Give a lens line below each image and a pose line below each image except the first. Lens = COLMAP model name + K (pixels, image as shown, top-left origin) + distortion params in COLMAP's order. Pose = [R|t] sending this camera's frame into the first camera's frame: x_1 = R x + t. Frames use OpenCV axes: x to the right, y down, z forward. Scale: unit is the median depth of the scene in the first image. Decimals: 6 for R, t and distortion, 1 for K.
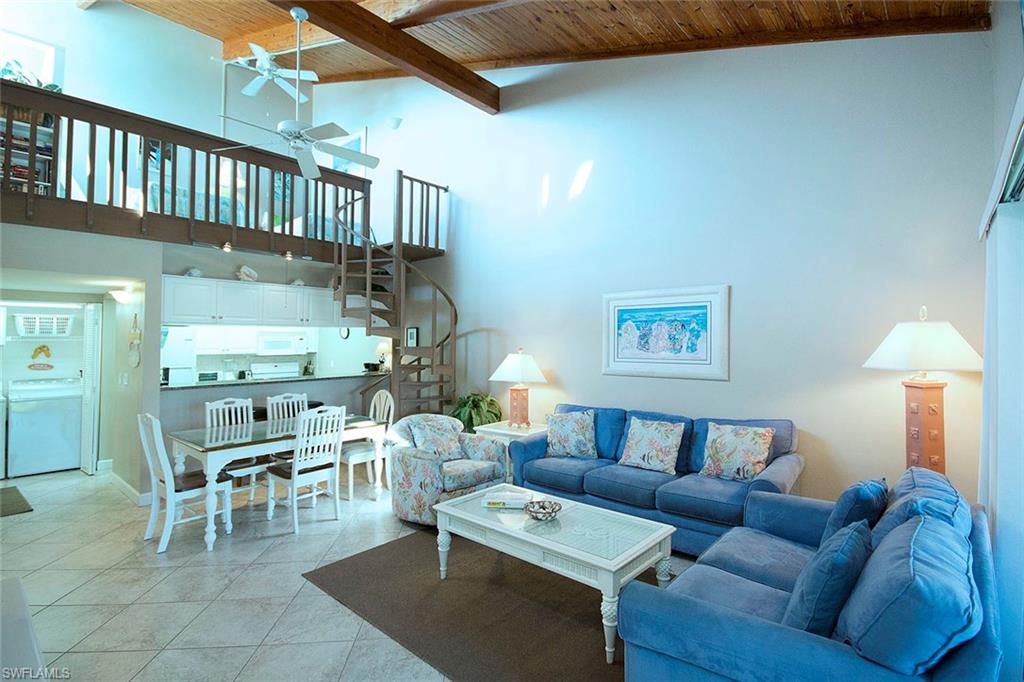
lens RADIAL K [[481.4, 0, 518.4], [0, 481.4, 322.2], [0, 0, 1]] dist [0.002096, -0.002212]
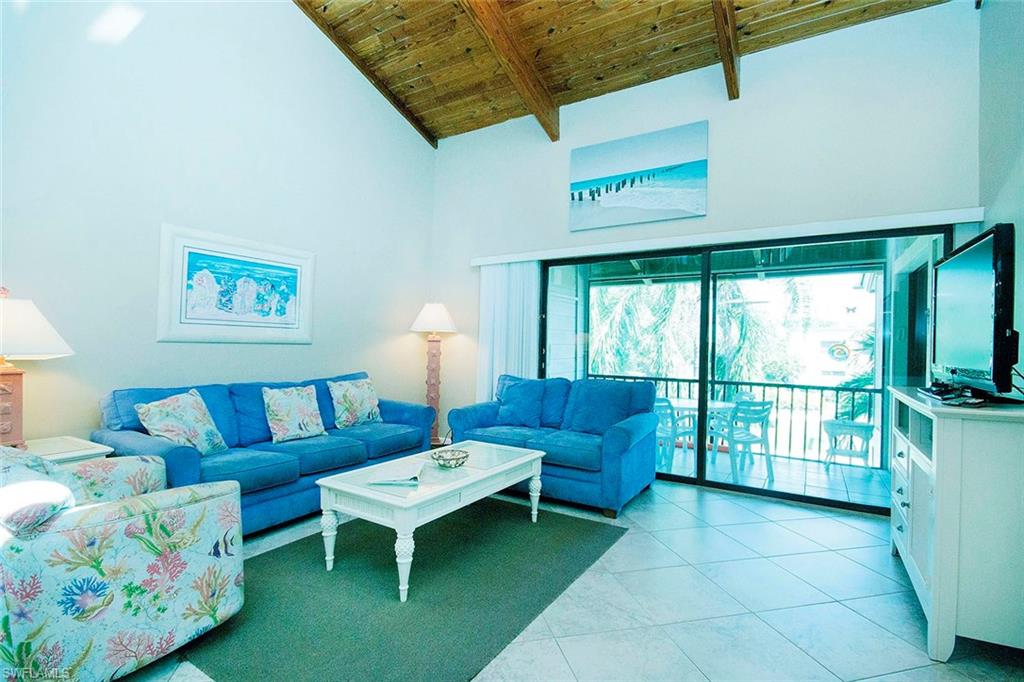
lens RADIAL K [[481.4, 0, 504.9], [0, 481.4, 343.3], [0, 0, 1]] dist [0.002096, -0.002212]
pose [[-0.144924, 0.006112, 0.989424, -0.639155], [-0.055660, 0.998347, -0.014320, 0.105633], [-0.987876, -0.057146, -0.144344, 0.695609]]
